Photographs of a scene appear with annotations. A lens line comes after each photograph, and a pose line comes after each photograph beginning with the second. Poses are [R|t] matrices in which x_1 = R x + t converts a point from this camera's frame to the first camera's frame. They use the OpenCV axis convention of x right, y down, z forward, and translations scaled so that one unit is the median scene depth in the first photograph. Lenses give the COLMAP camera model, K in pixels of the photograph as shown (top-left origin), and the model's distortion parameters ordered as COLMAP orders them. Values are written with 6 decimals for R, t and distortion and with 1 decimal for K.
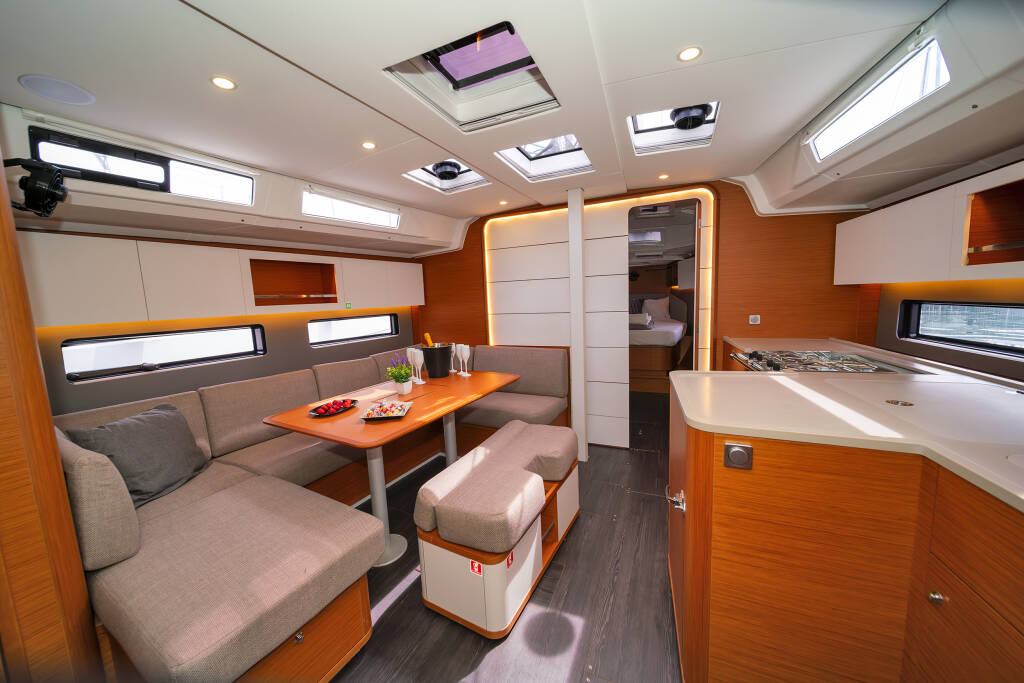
lens RADIAL K [[357.8, 0, 514.1], [0, 357.8, 331.1], [0, 0, 1]] dist [-0.006685, 0.000056]
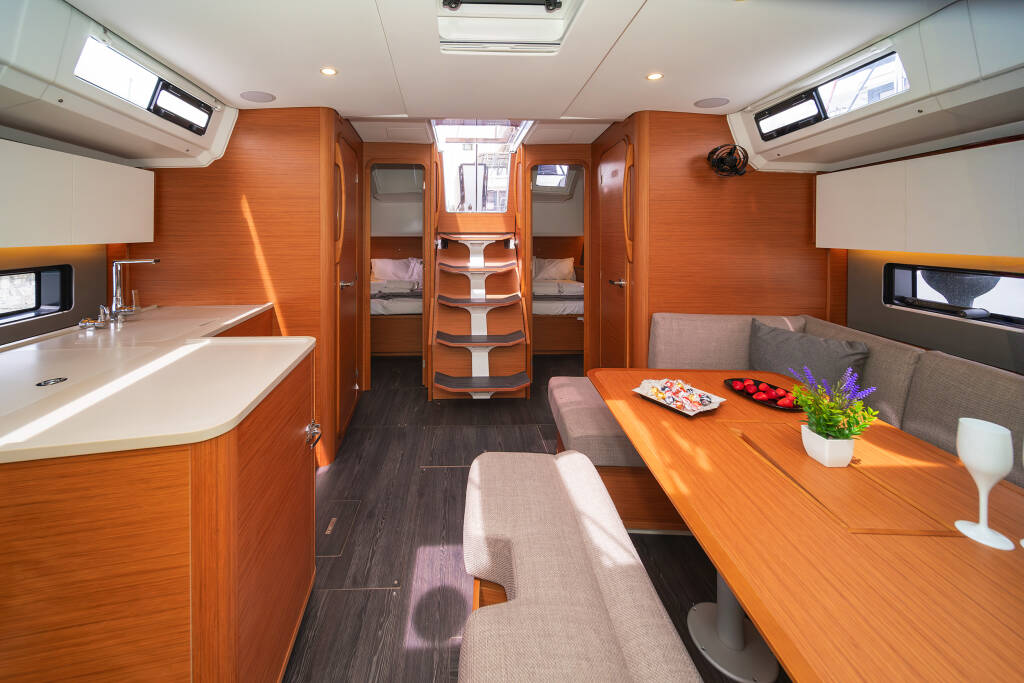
lens RADIAL K [[357.8, 0, 475.8], [0, 357.8, 233.3], [0, 0, 1]] dist [-0.006685, 0.000056]
pose [[-0.894844, 0.042943, -0.444310, 0.220956], [-0.004904, 0.994356, 0.105982, -0.126171], [0.446353, 0.097017, -0.889582, 1.019751]]
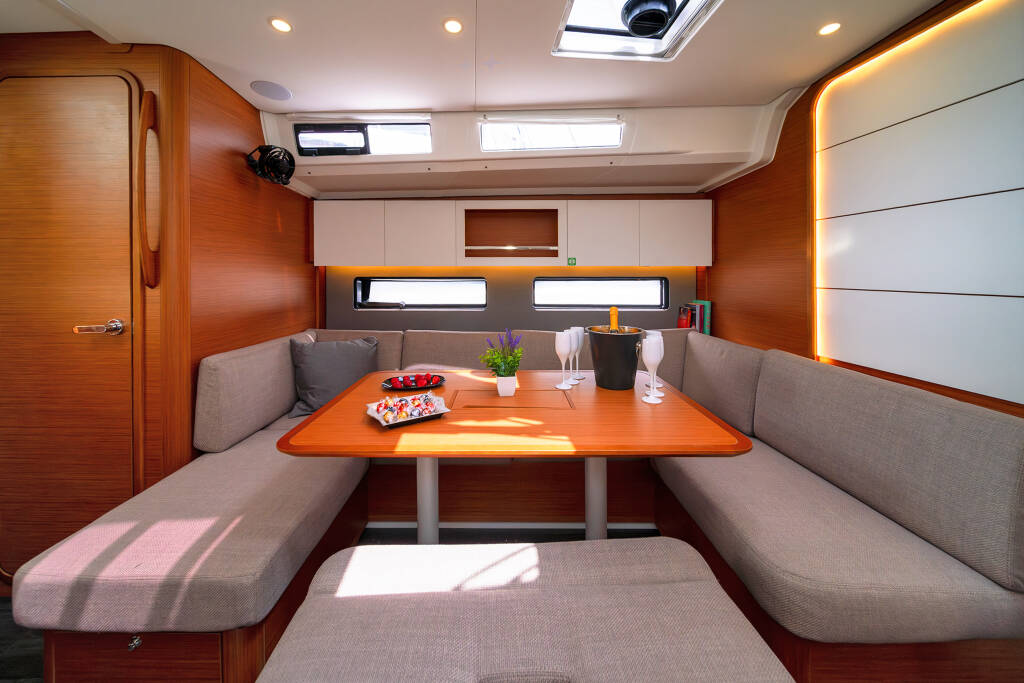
lens RADIAL K [[396.5, 0, 493.6], [0, 396.5, 269.5], [0, 0, 1]] dist [0.003055, -0.000085]
pose [[0.470966, 0.036659, -0.881389, 0.255574], [-0.103973, 0.994479, -0.014194, -0.028892], [0.876003, 0.098326, 0.472177, 0.547241]]
